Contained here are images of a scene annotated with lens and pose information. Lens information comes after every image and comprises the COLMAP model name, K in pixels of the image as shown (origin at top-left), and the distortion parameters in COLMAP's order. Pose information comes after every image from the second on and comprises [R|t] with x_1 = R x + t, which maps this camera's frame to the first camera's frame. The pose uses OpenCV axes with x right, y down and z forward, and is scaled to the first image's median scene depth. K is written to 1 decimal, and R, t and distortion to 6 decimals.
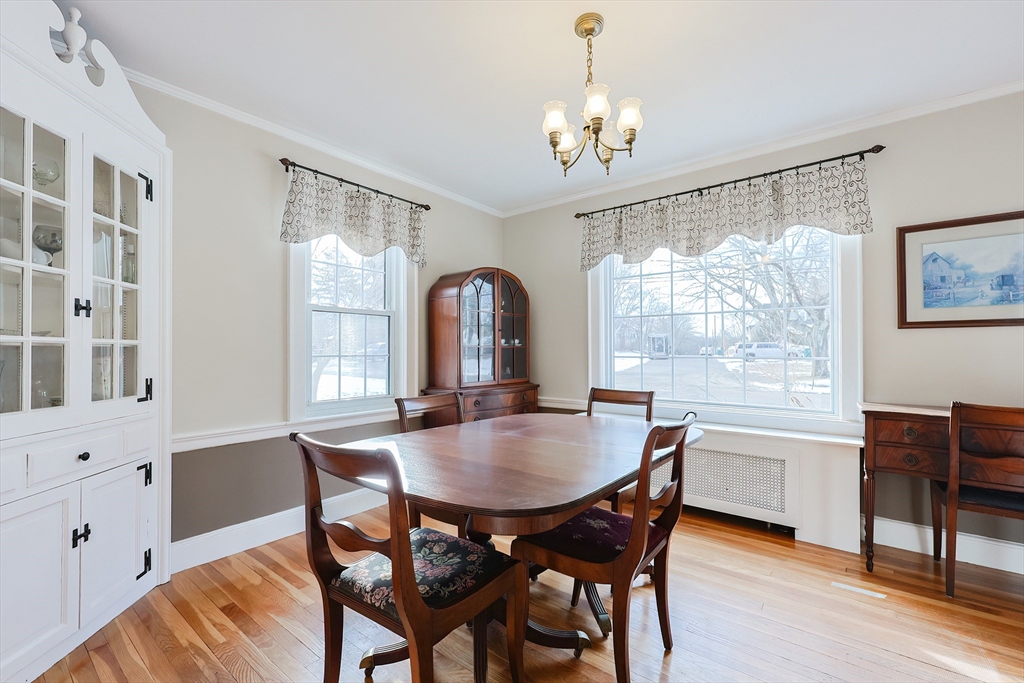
lens RADIAL K [[434.0, 0, 512.2], [0, 434.0, 348.3], [0, 0, 1]] dist [0.000533, -0.000046]
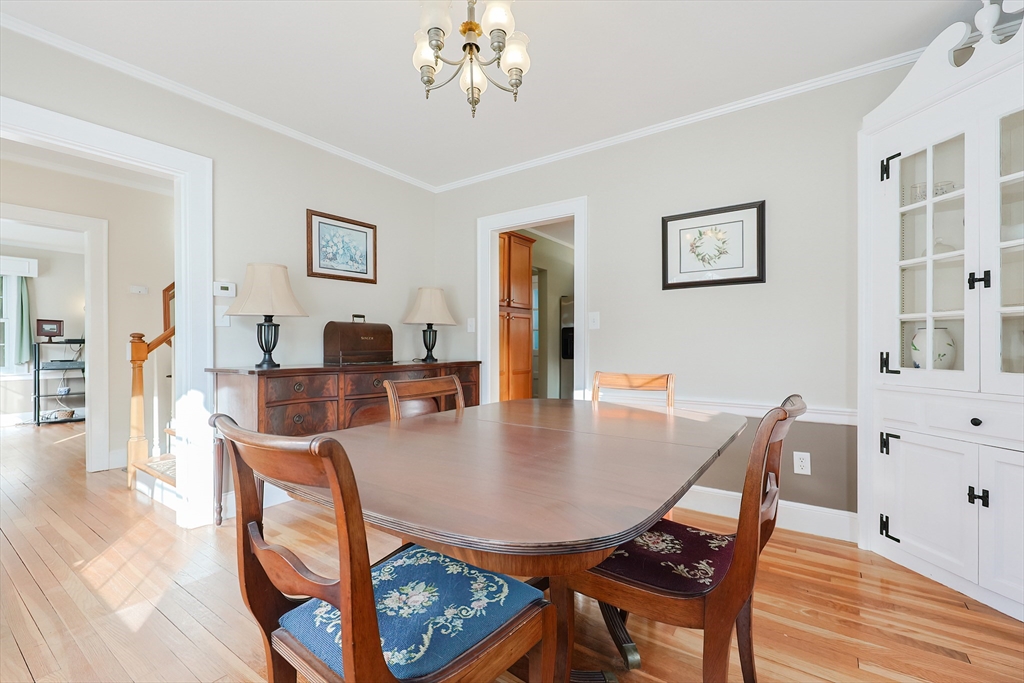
lens RADIAL K [[434.0, 0, 518.6], [0, 434.0, 342.4], [0, 0, 1]] dist [0.000533, -0.000046]
pose [[-0.998626, -0.008055, -0.051773, 0.175383], [-0.007305, 0.999866, -0.014648, 0.084647], [0.051884, -0.014250, -0.998551, 2.093021]]
